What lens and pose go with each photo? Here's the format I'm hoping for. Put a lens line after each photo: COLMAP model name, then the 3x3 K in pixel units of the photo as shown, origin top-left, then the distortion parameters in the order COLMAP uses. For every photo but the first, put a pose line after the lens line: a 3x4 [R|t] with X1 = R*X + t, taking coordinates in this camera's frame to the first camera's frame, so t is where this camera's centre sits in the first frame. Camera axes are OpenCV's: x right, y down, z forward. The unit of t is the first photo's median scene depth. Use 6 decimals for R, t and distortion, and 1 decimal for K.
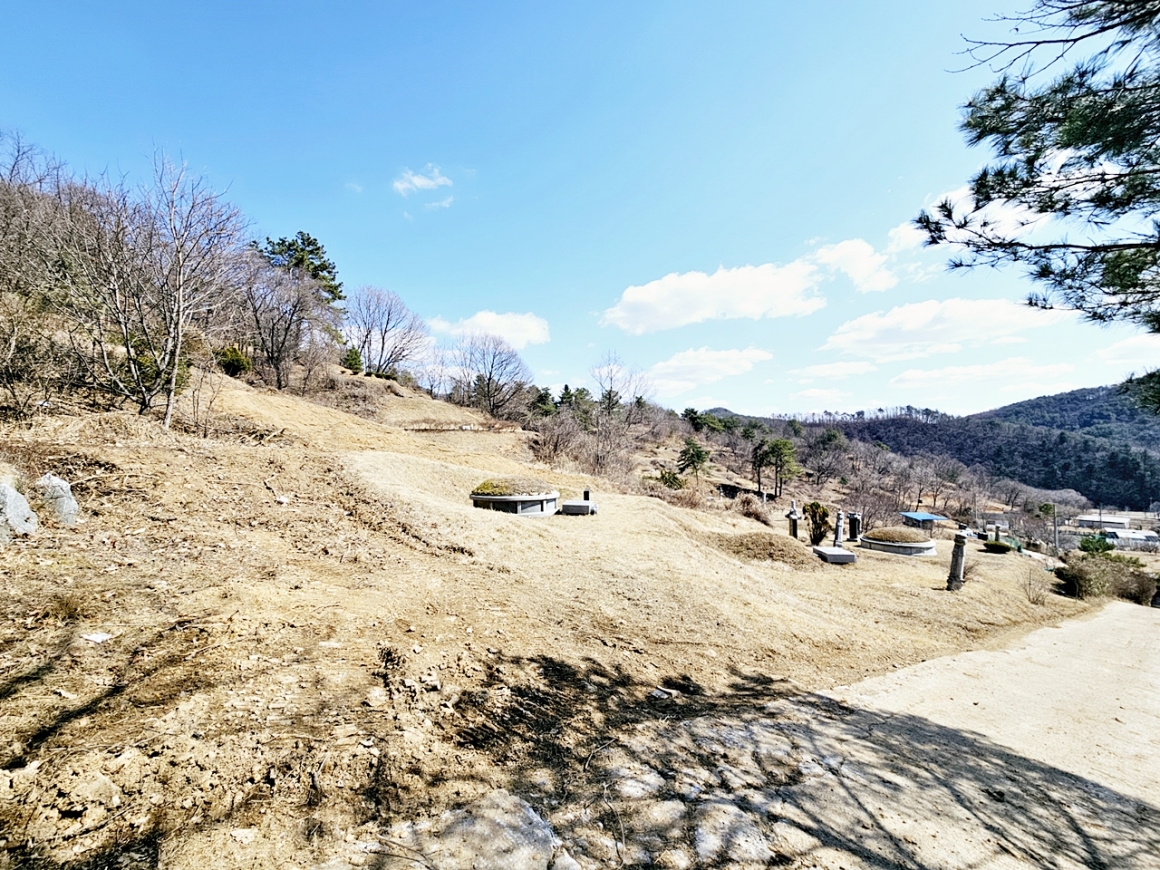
lens RADIAL K [[473.9, 0, 580.1], [0, 473.9, 433.3], [0, 0, 1]] dist [-0.003386, 0.001866]
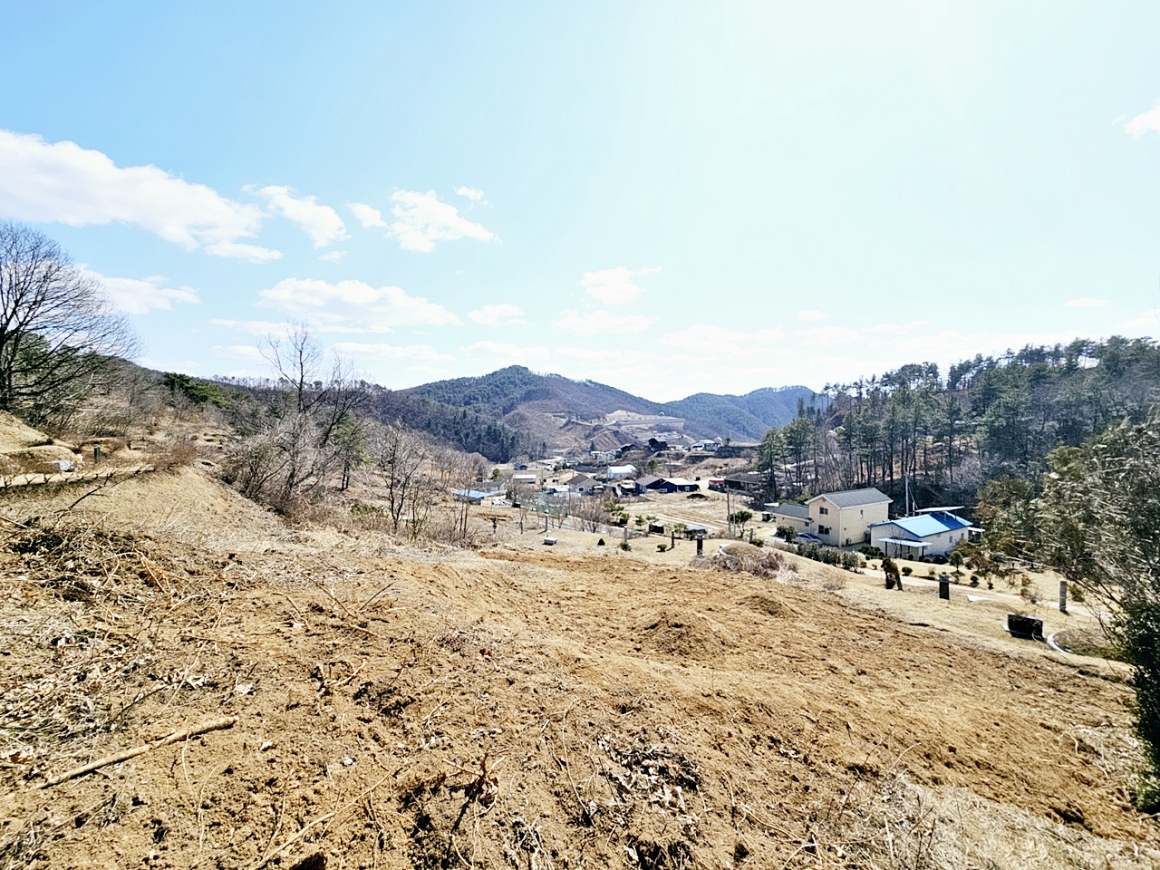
lens RADIAL K [[473.9, 0, 580.3], [0, 473.9, 448.0], [0, 0, 1]] dist [-0.003386, 0.001866]
pose [[0.461021, -0.041783, 0.886405, -0.367081], [-0.051642, 0.995935, 0.073805, -0.074850], [-0.885886, -0.079801, 0.456989, 0.396411]]
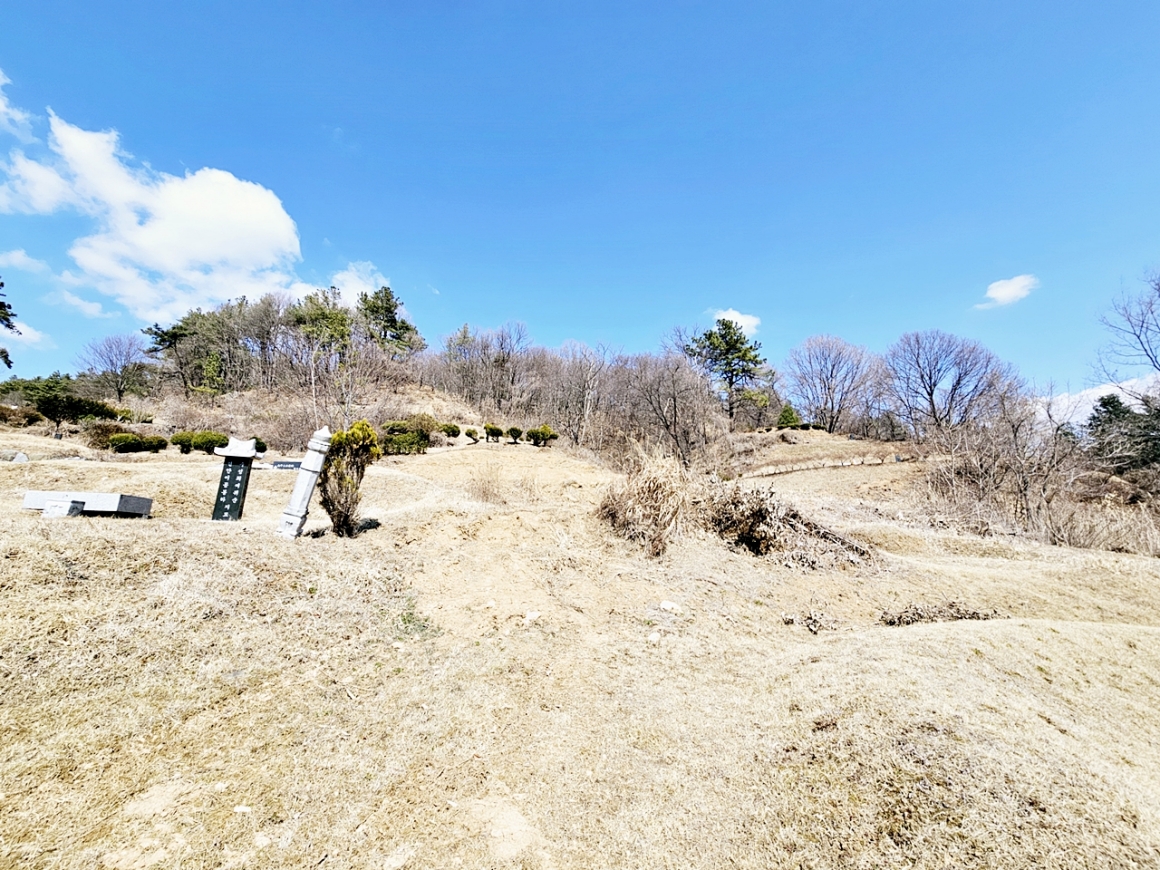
lens RADIAL K [[473.9, 0, 579.6], [0, 473.9, 430.8], [0, 0, 1]] dist [-0.003386, 0.001866]
pose [[0.311654, -0.229772, -0.921996, 0.307727], [0.038388, 0.972575, -0.229401, 0.083990], [0.949420, 0.036100, 0.311927, 0.352463]]
